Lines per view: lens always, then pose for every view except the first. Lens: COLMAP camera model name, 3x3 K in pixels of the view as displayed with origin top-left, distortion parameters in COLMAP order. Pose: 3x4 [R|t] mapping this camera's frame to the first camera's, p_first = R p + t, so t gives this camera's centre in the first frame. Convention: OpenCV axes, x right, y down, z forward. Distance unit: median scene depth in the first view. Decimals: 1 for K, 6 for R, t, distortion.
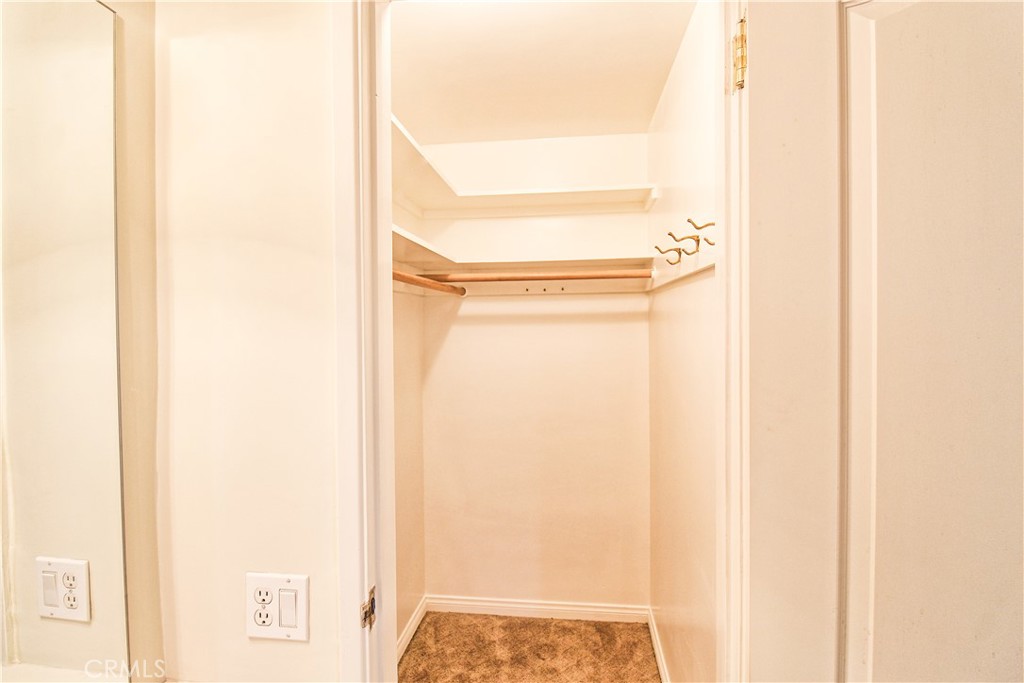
lens RADIAL K [[493.8, 0, 525.1], [0, 493.8, 332.6], [0, 0, 1]] dist [-0.003450, -0.001083]
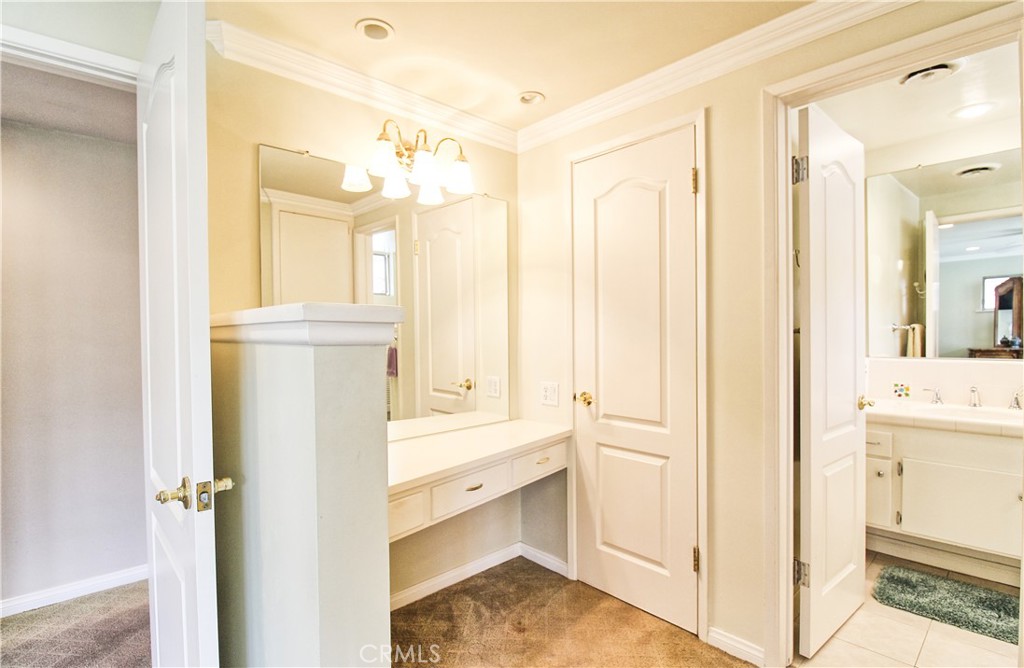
lens RADIAL K [[479.8, 0, 512.0], [0, 479.8, 334.0], [0, 0, 1]] dist [-0.000988, -0.000123]
pose [[0.776635, 0.009714, -0.629876, 1.035651], [-0.005902, 0.999949, 0.008143, 0.170788], [0.629923, -0.002607, 0.776653, -1.256346]]
